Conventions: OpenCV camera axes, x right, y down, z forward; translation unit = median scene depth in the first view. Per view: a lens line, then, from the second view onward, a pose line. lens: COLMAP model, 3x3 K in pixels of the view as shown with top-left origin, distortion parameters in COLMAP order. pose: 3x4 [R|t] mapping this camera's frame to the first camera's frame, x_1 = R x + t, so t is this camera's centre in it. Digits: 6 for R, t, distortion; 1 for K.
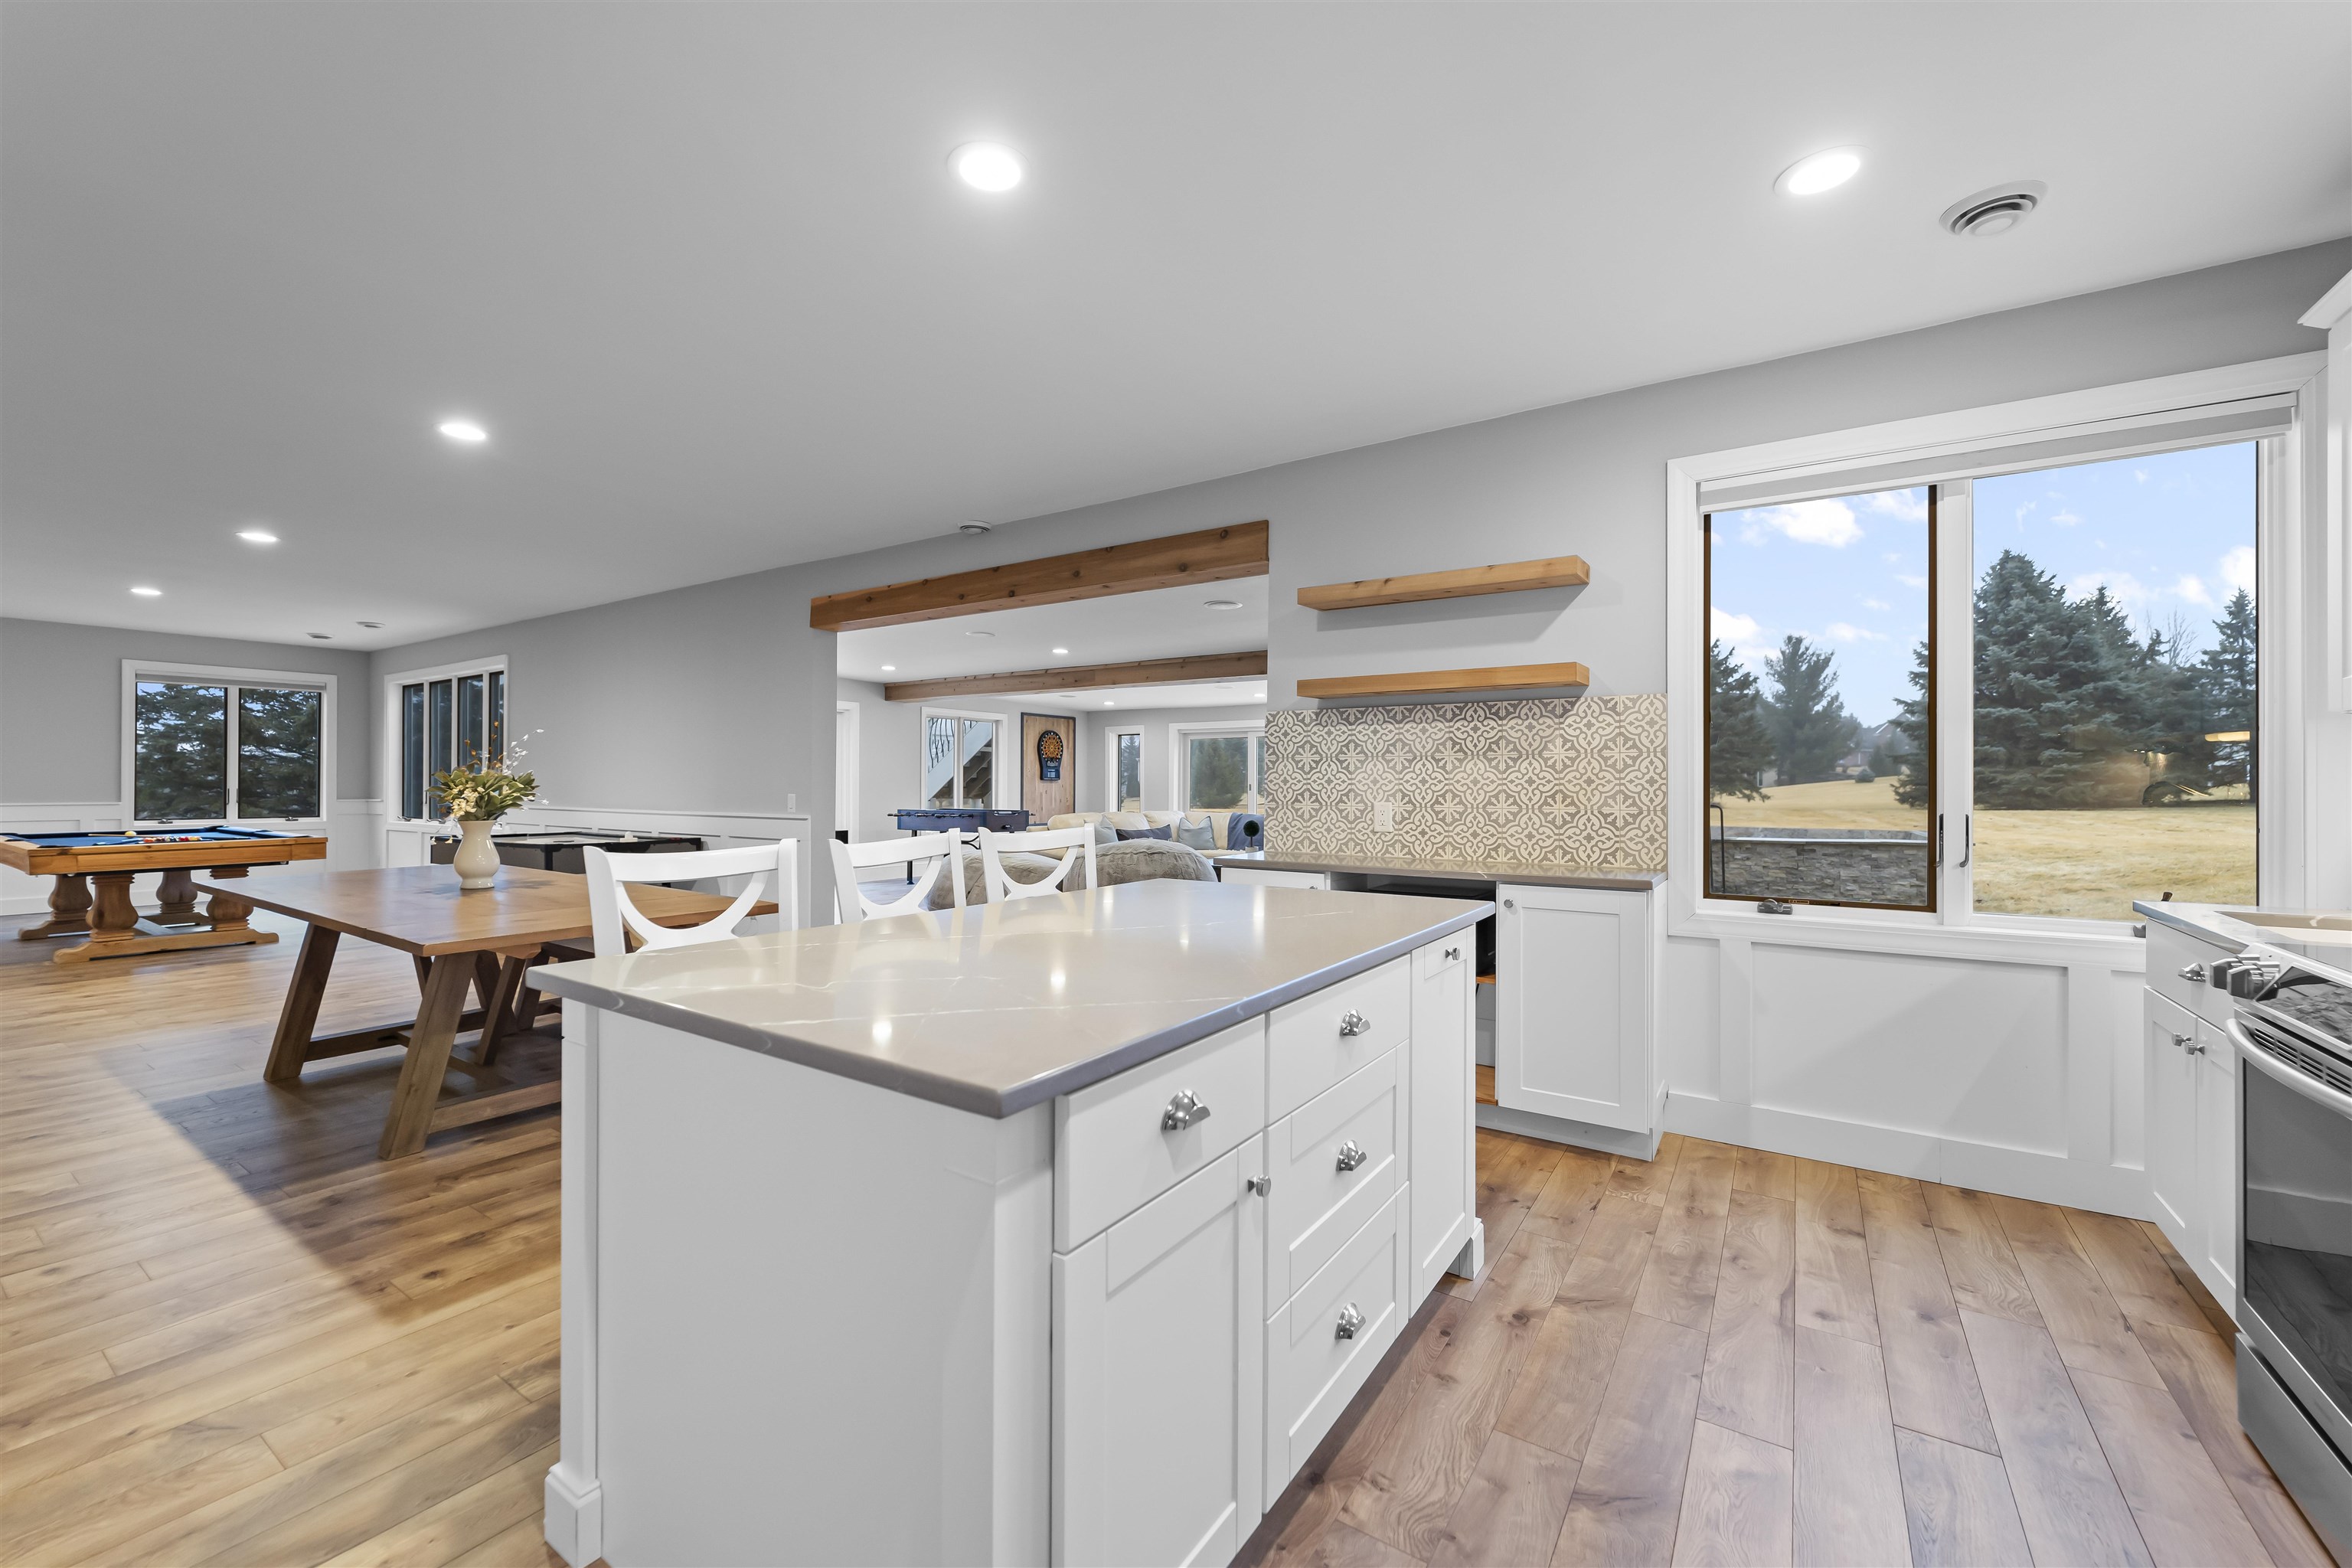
lens RADIAL K [[940.2, 0, 1173.6], [0, 940.2, 782.6], [0, 0, 1]] dist [-0.000337, -0.001534]
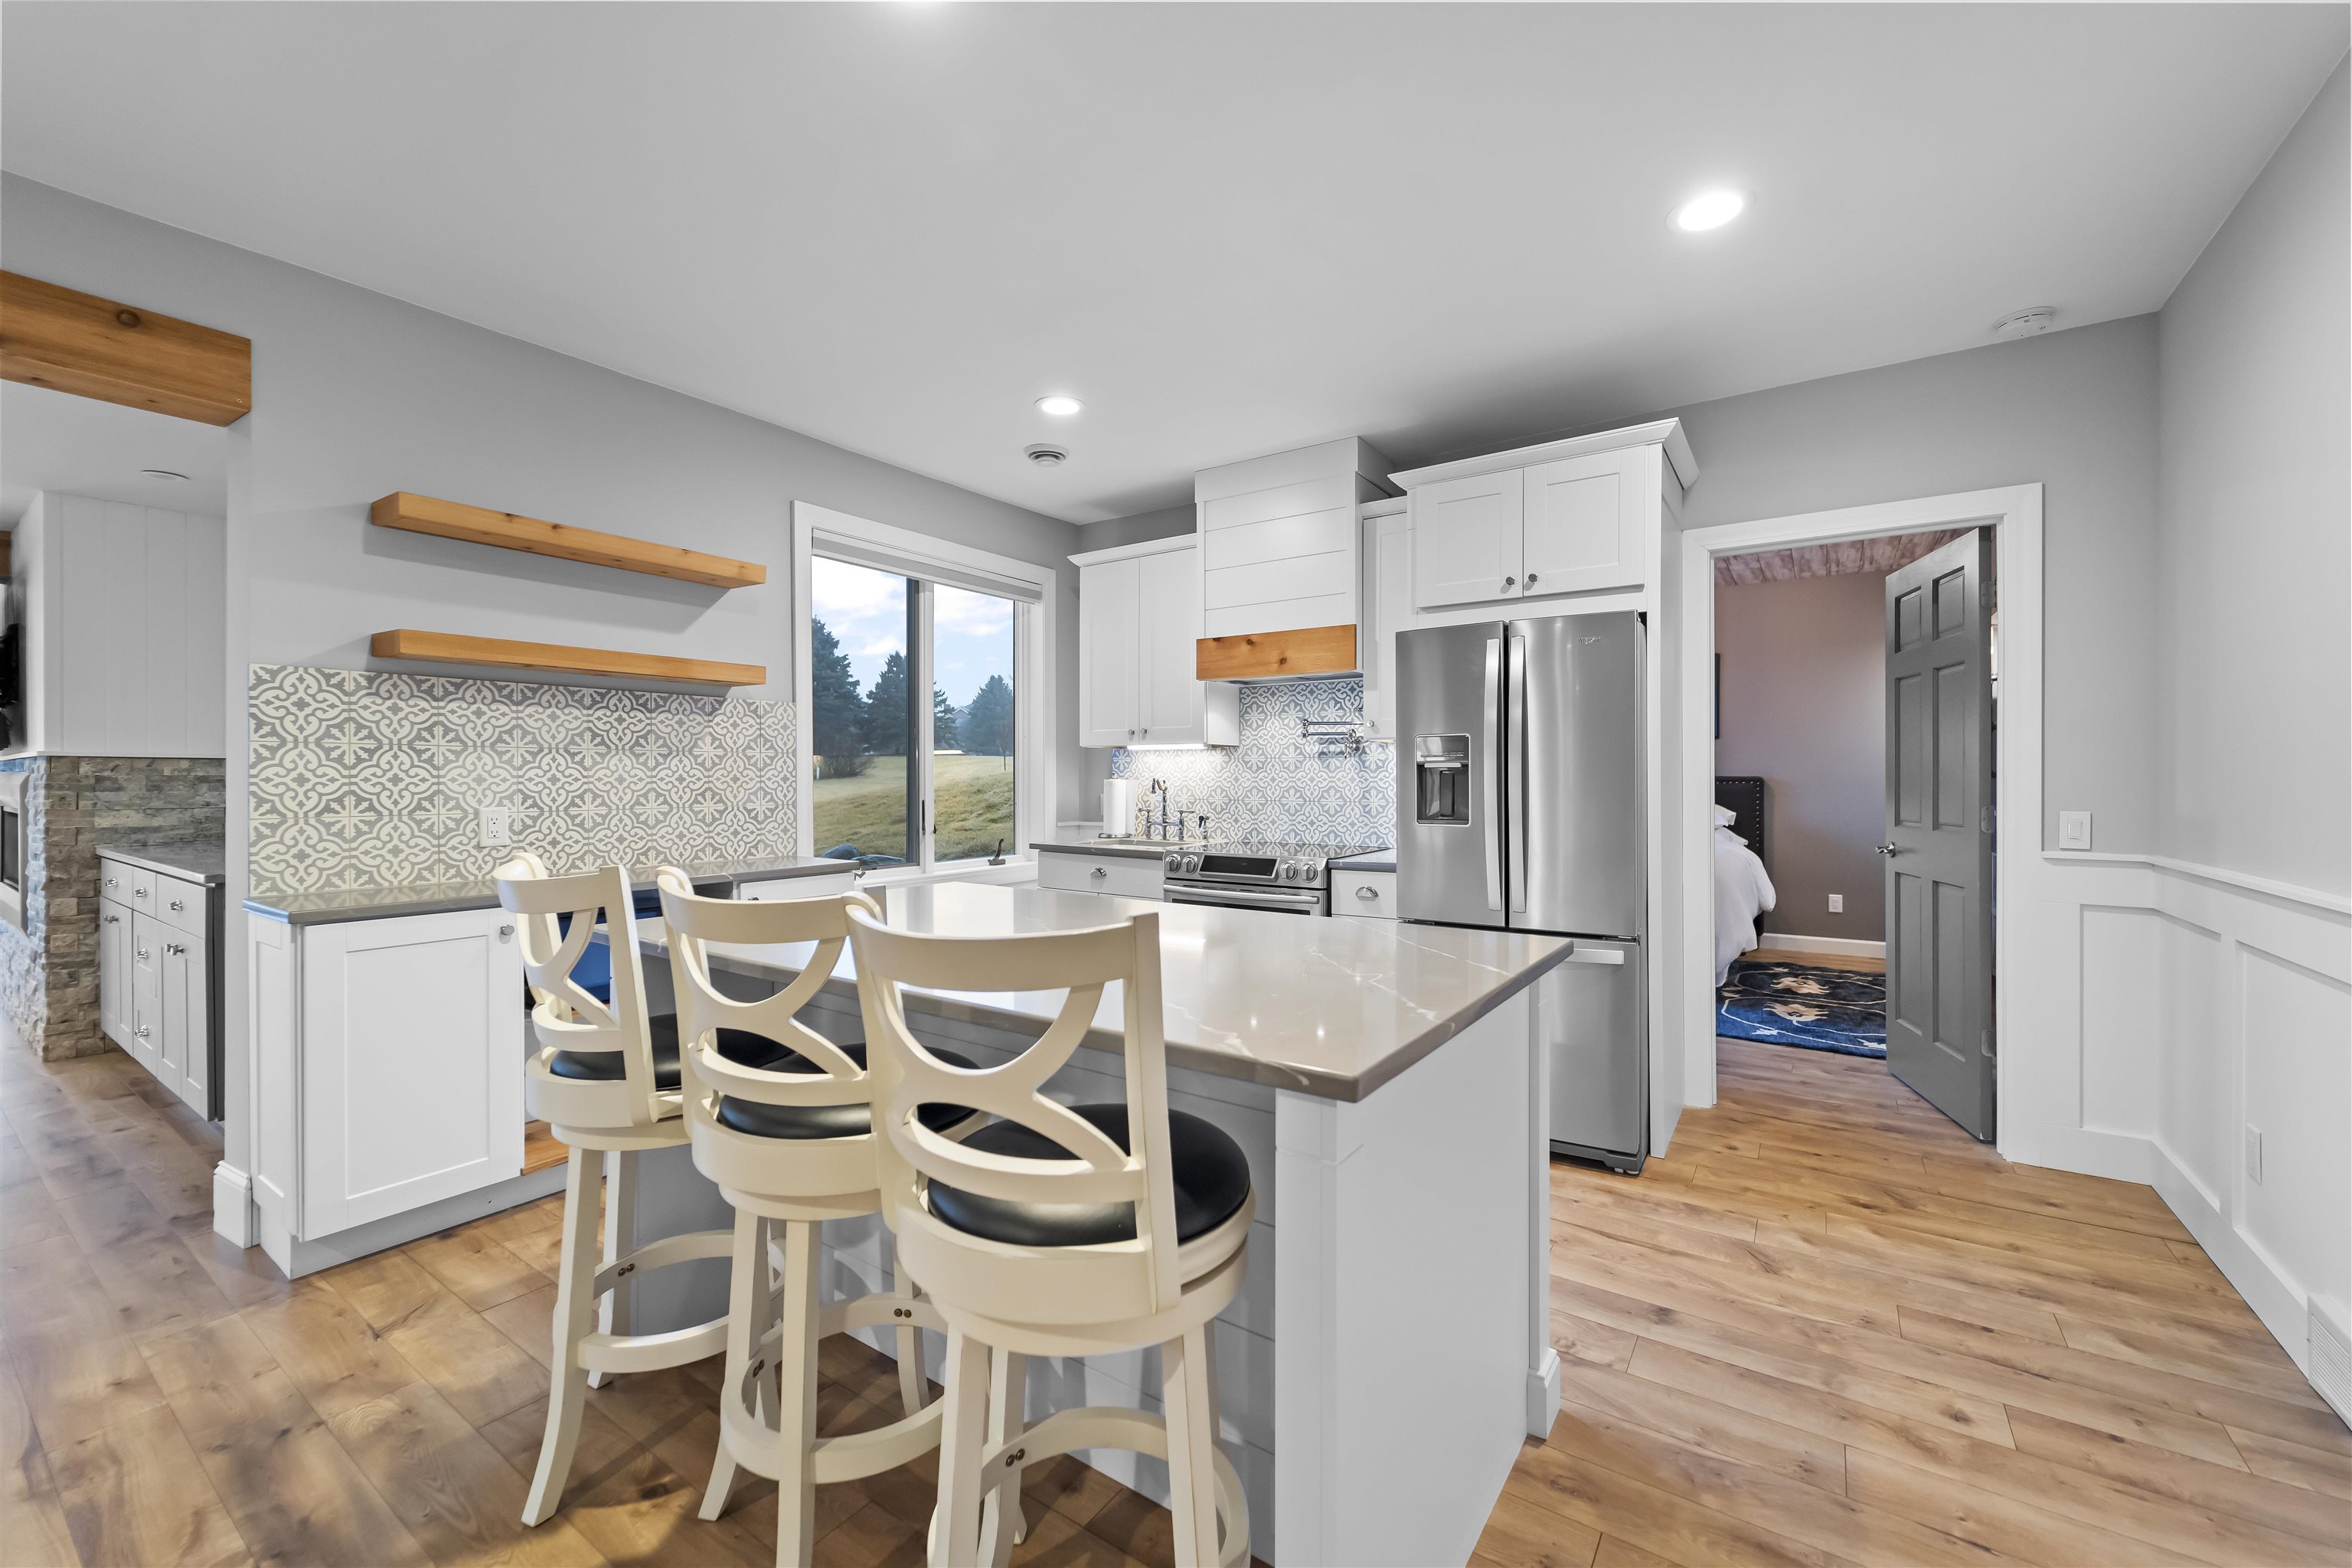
lens RADIAL K [[940.2, 0, 1194.7], [0, 940.2, 778.8], [0, 0, 1]] dist [-0.000337, -0.001534]
pose [[-0.001581, -0.004557, 0.999988, -0.524126], [-0.000765, 0.999989, 0.004556, -0.005785], [-0.999998, -0.000758, -0.001584, 0.428328]]
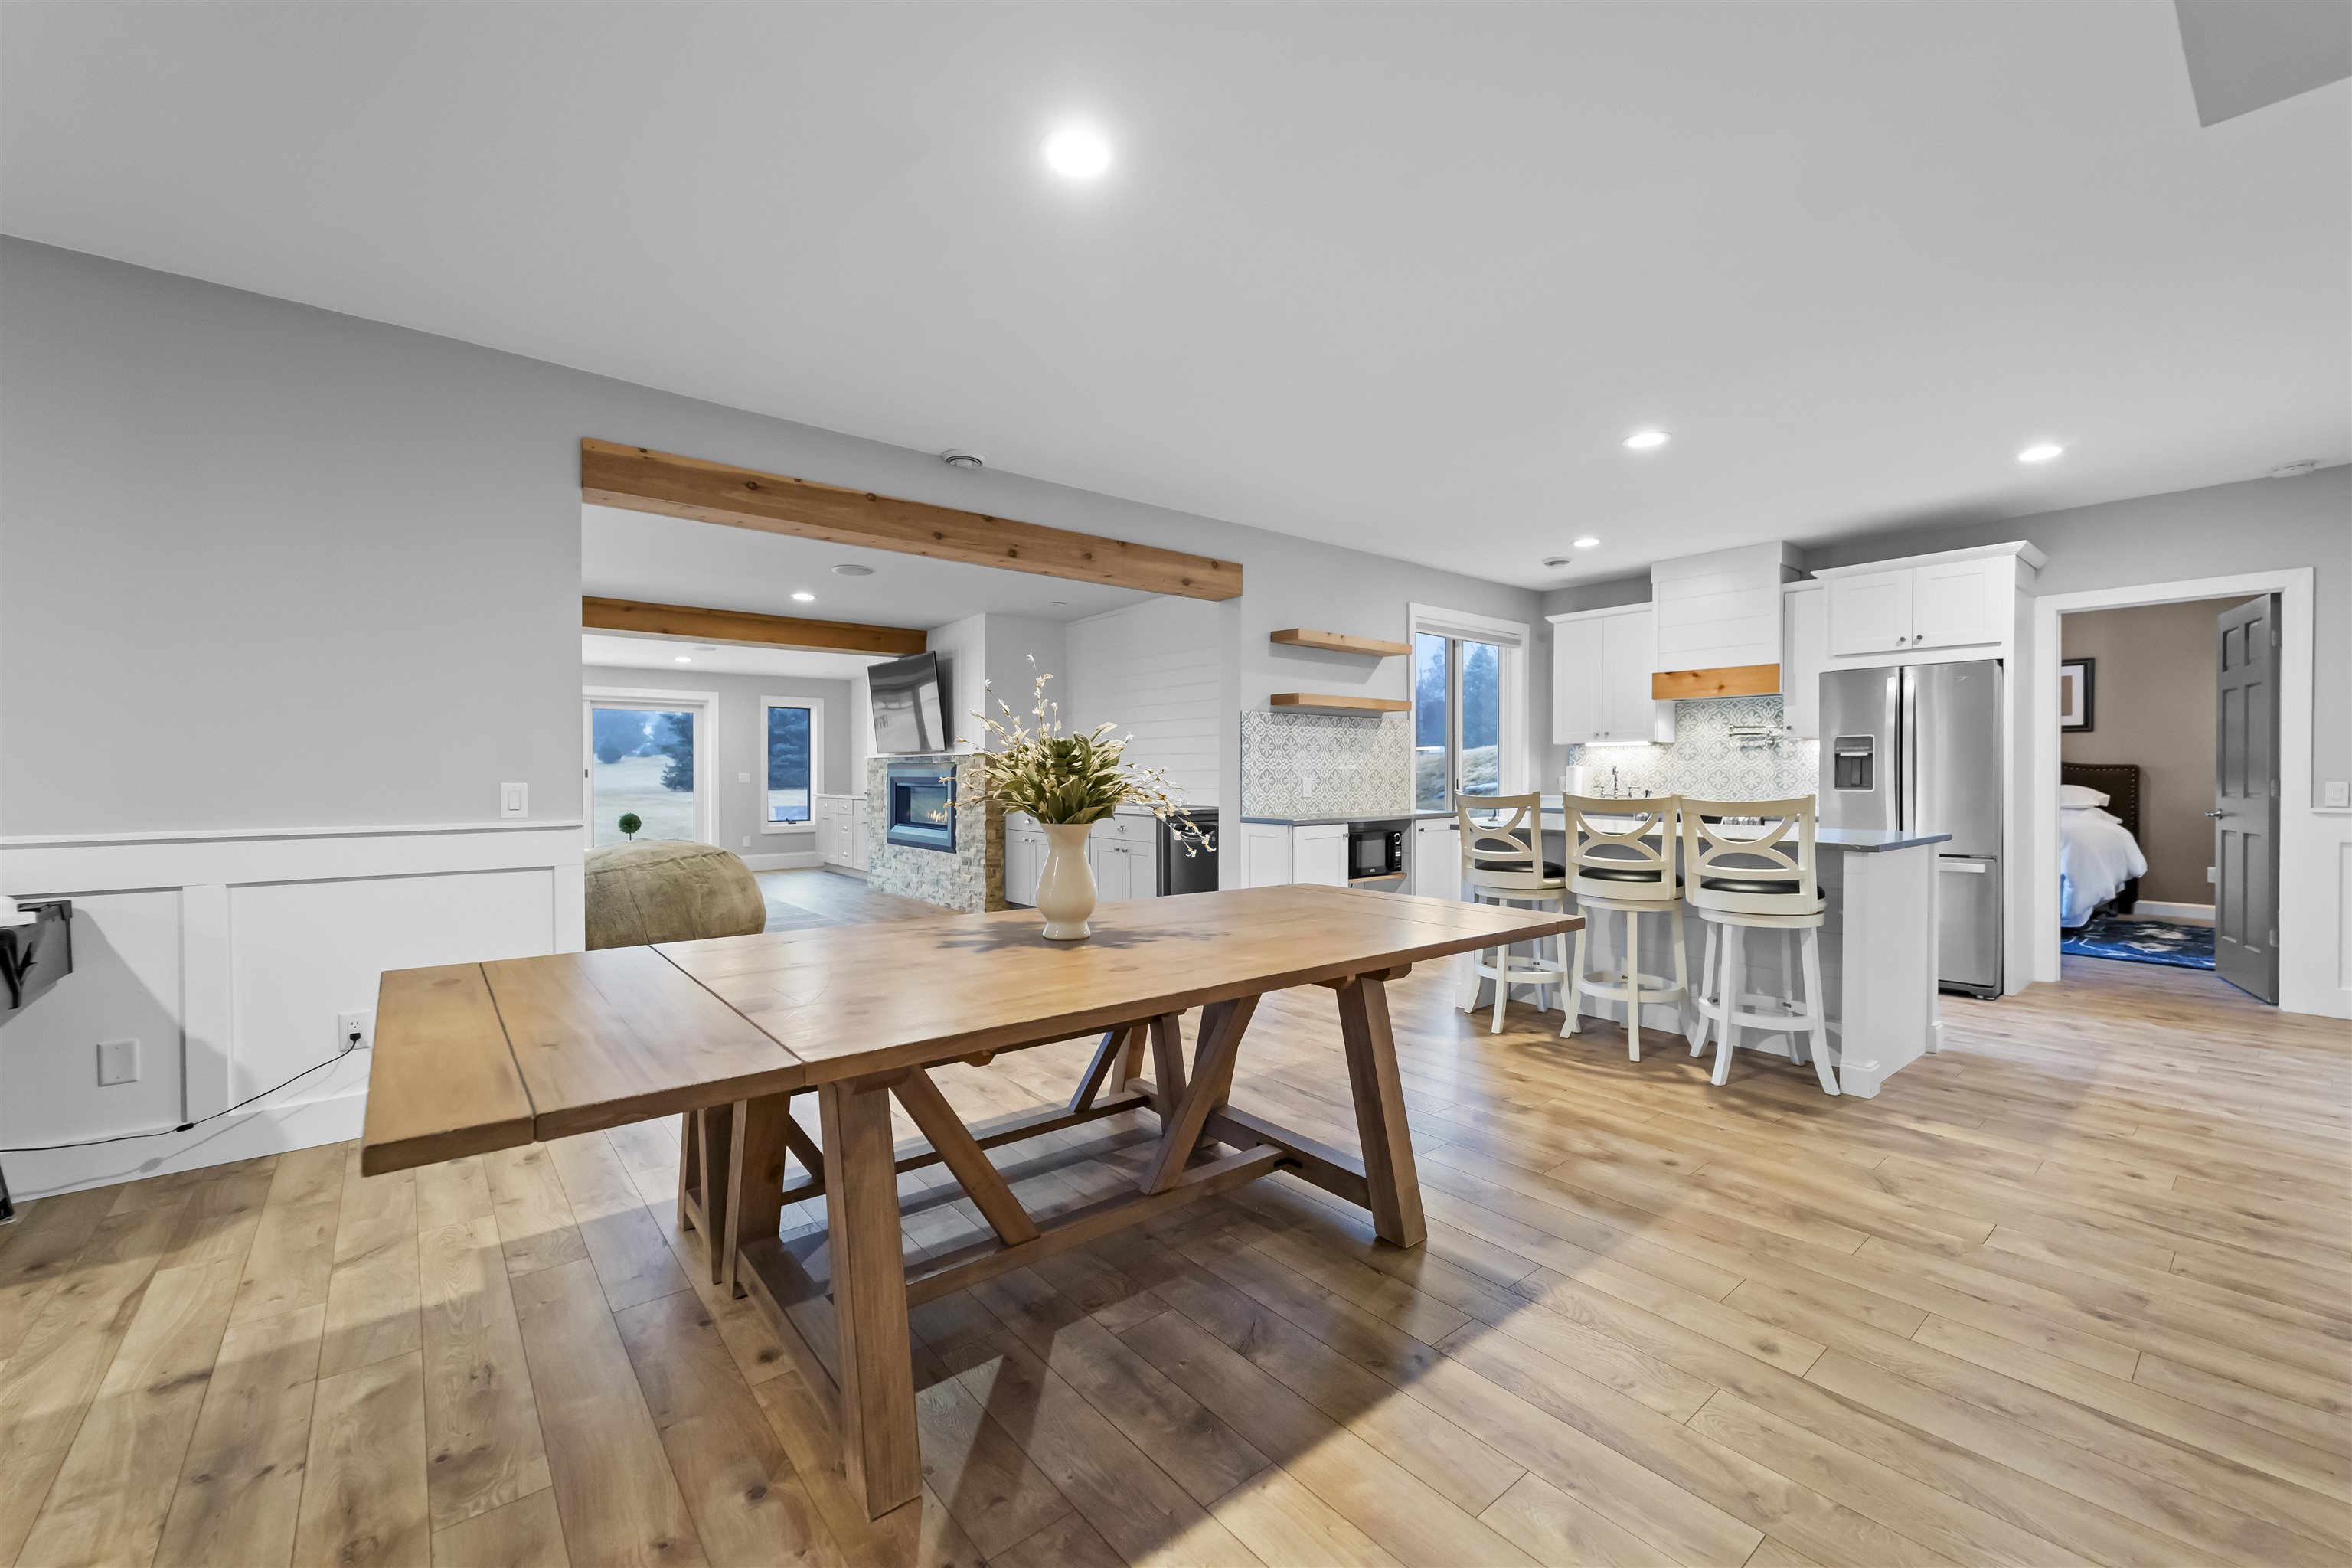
lens RADIAL K [[940.2, 0, 1187.6], [0, 940.2, 779.3], [0, 0, 1]] dist [-0.000337, -0.001534]
pose [[0.283357, -0.010244, 0.958960, -1.256214], [0.000292, 0.999944, 0.010596, 0.007122], [-0.959014, -0.002723, 0.283344, 0.740601]]
